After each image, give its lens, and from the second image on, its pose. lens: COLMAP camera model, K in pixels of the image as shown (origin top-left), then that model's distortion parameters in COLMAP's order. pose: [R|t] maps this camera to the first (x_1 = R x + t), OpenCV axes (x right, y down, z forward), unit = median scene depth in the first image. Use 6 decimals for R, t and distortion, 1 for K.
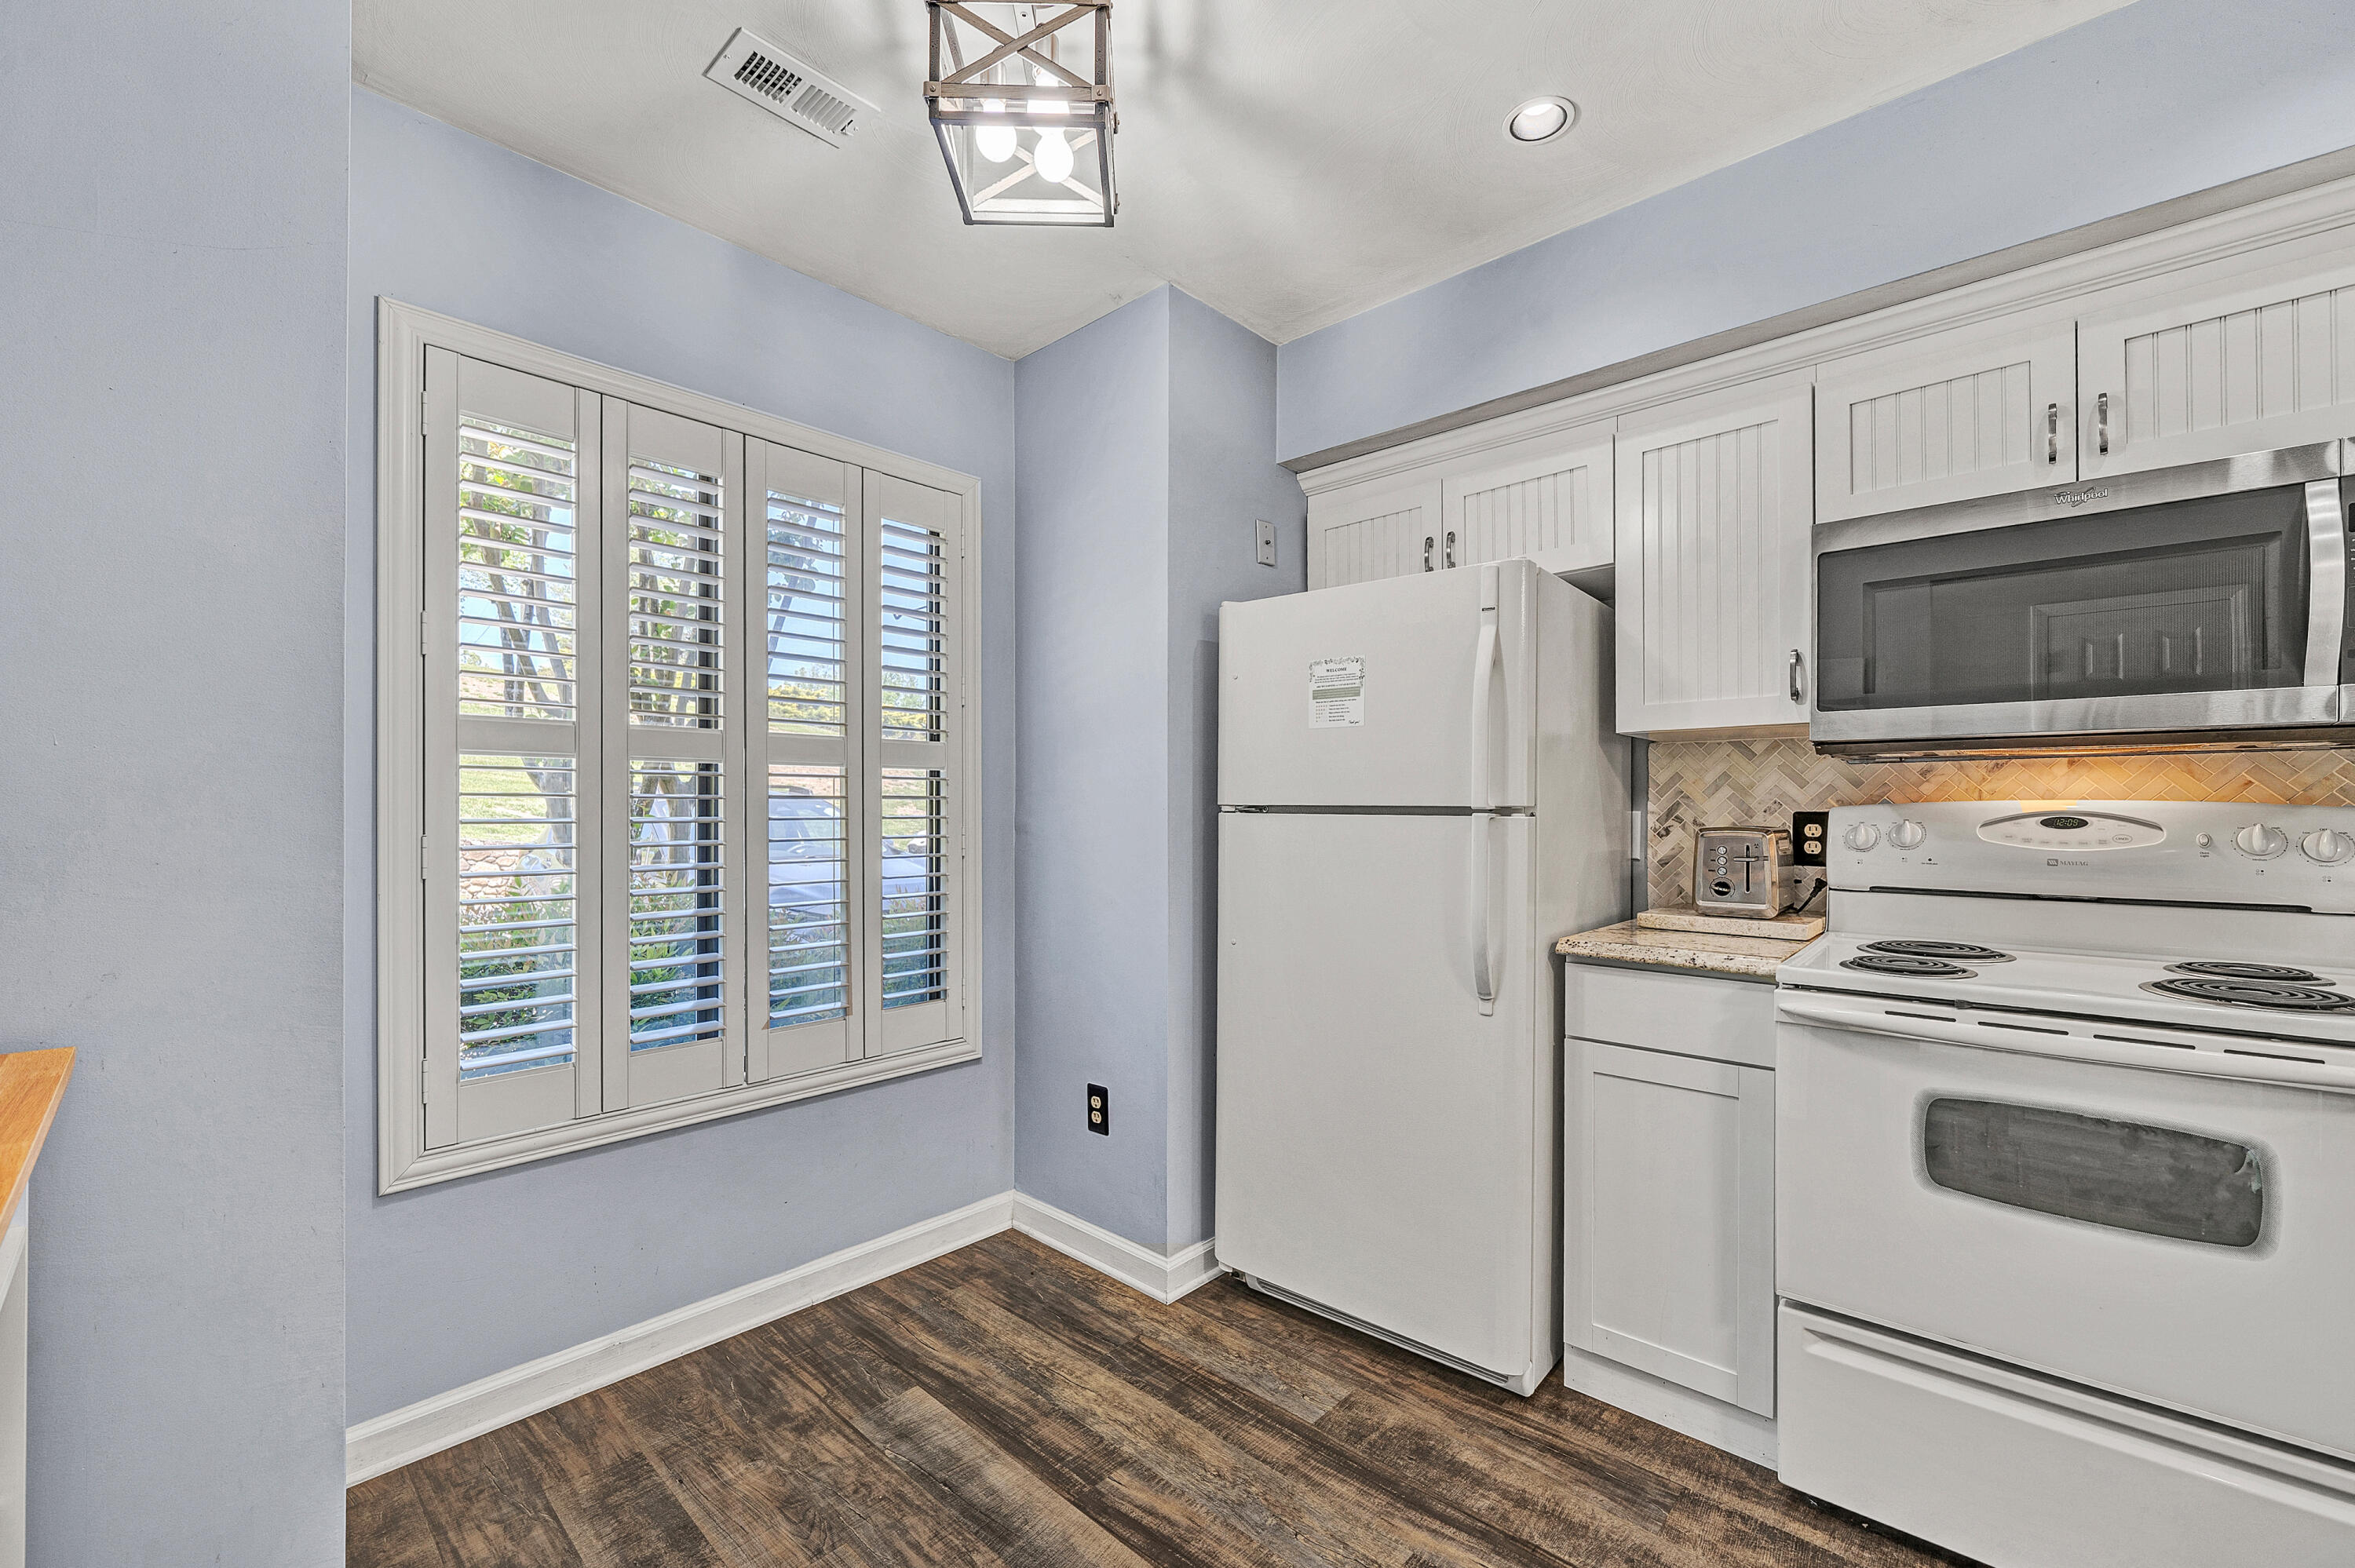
lens RADIAL K [[959.5, 0, 1183.6], [0, 959.5, 807.0], [0, 0, 1]] dist [-0.003282, -0.000392]
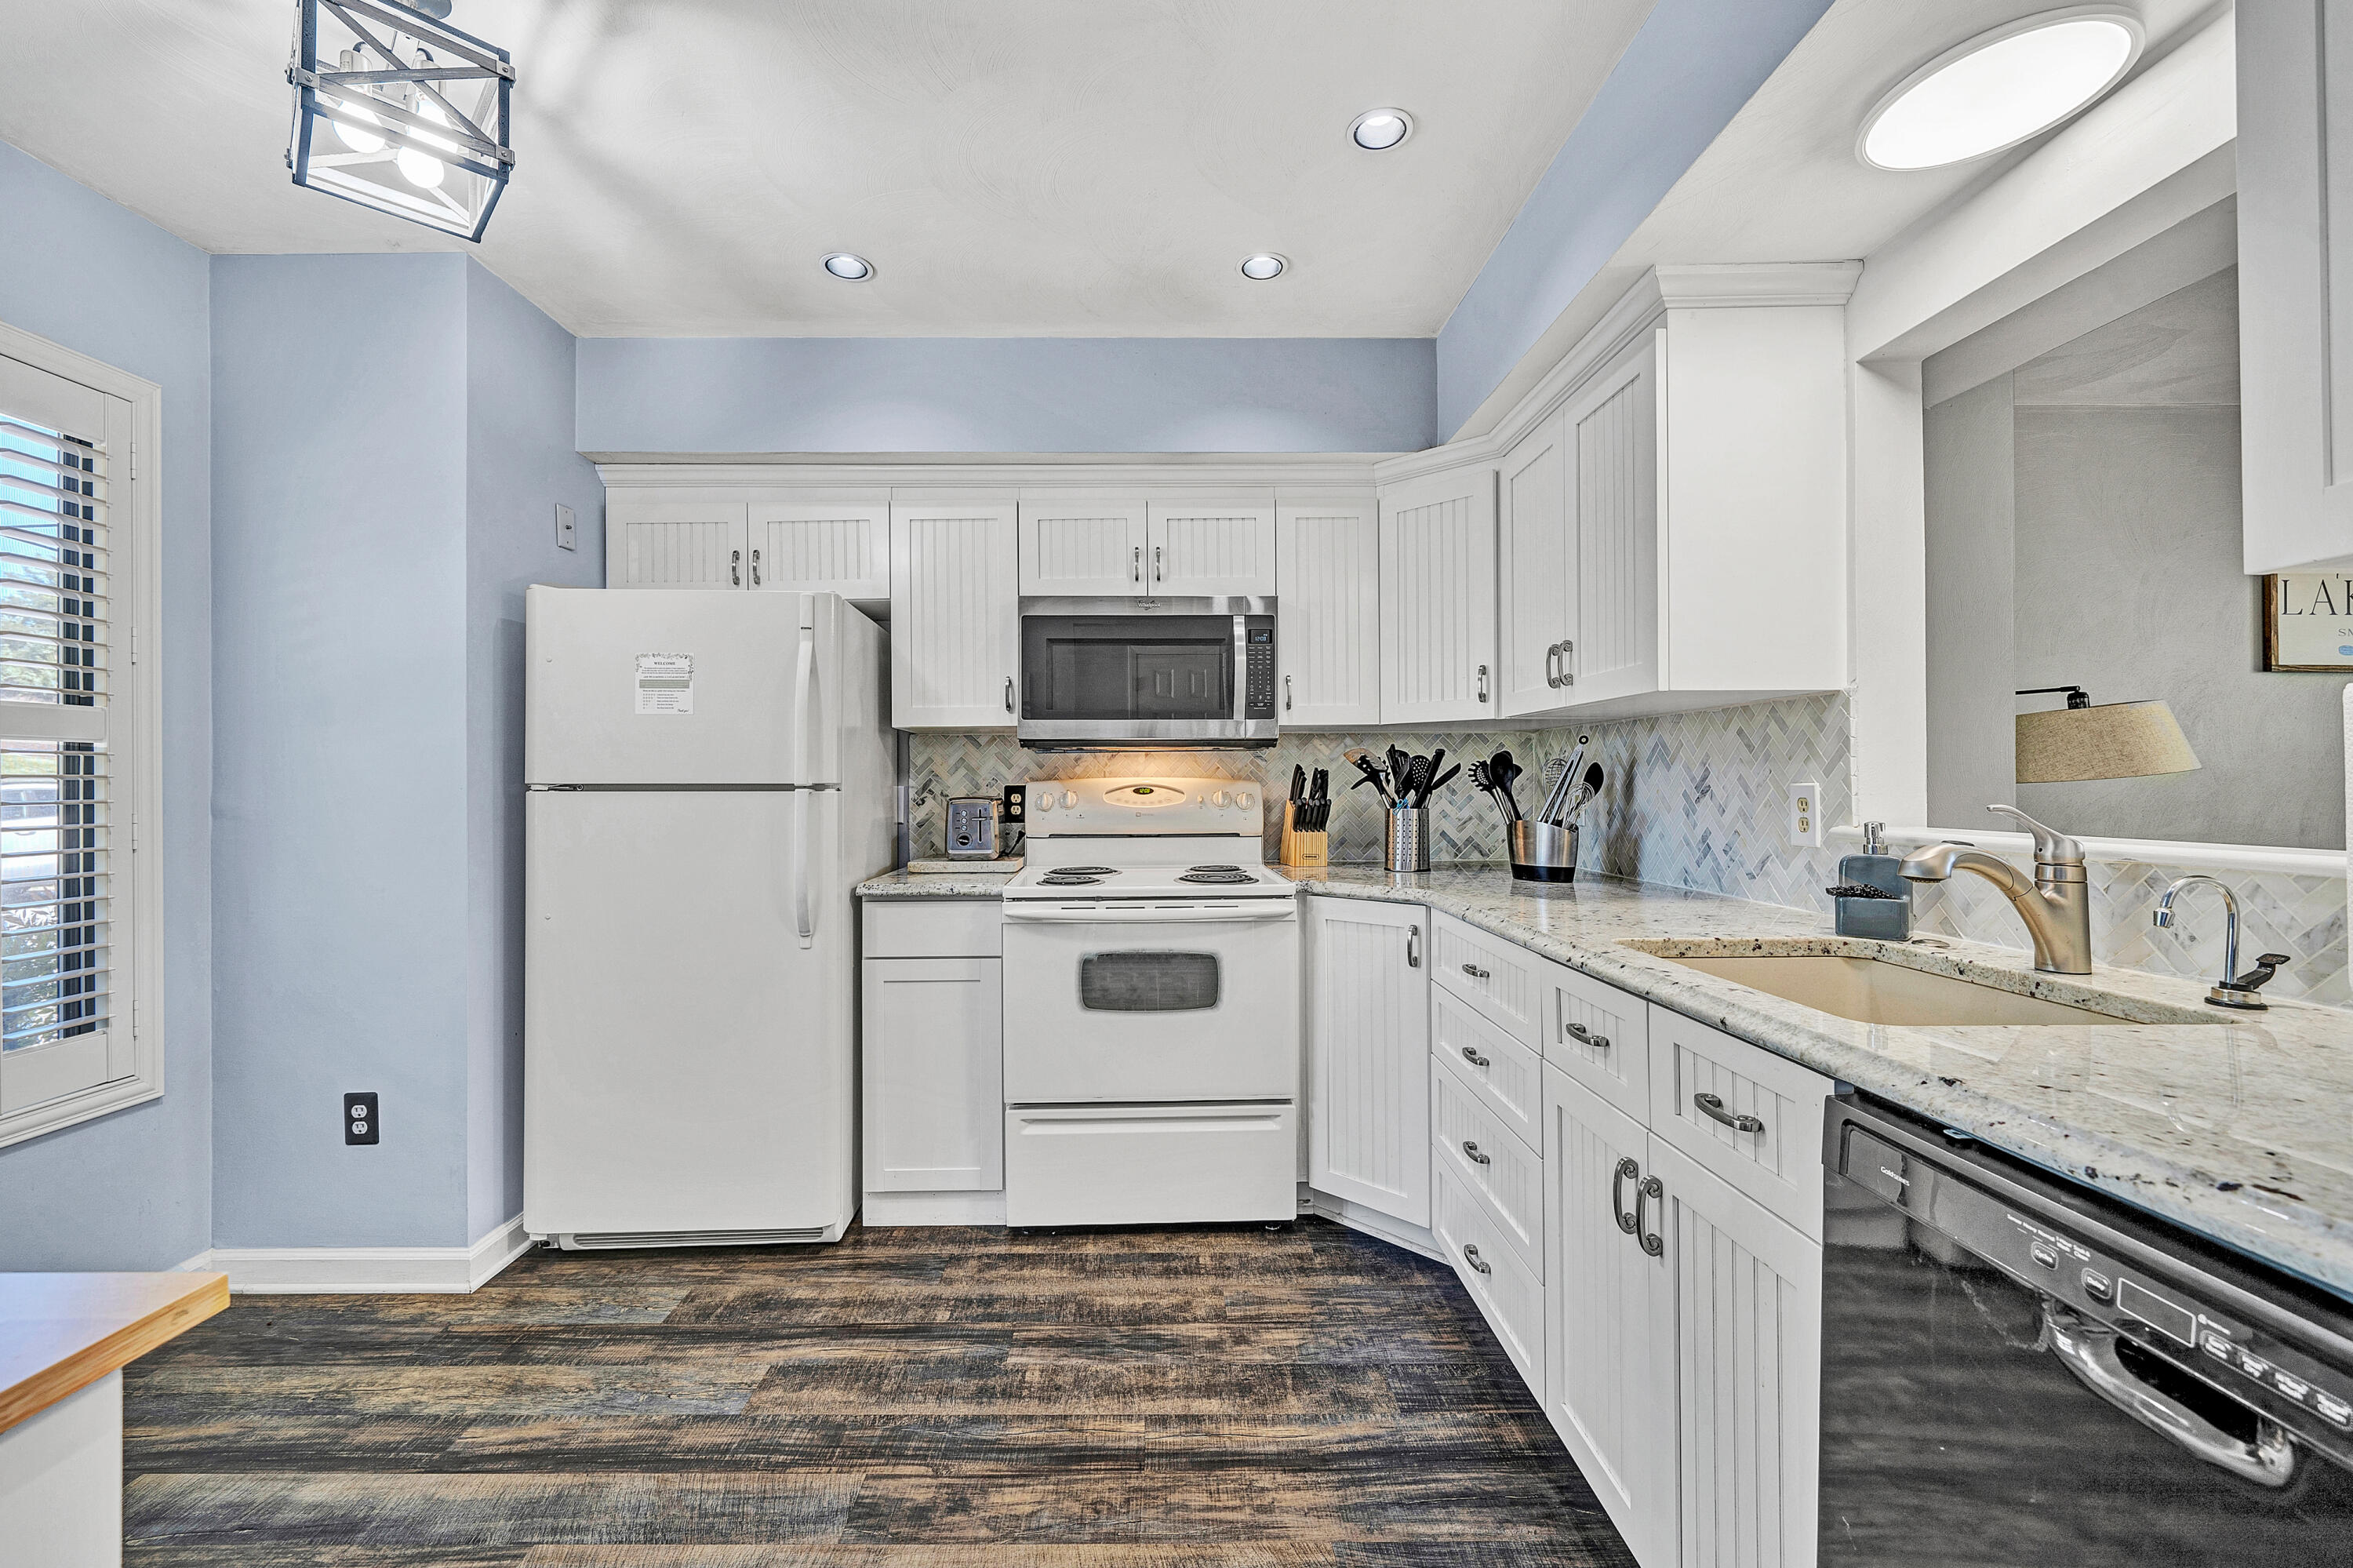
lens RADIAL K [[970.9, 0, 1166.5], [0, 970.9, 772.0], [0, 0, 1]] dist [0.000075, 0.000036]
pose [[0.722956, 0.001023, 0.690893, -0.208421], [0.006153, 0.999950, -0.007919, -0.002510], [-0.690866, 0.009976, 0.722914, -0.238173]]
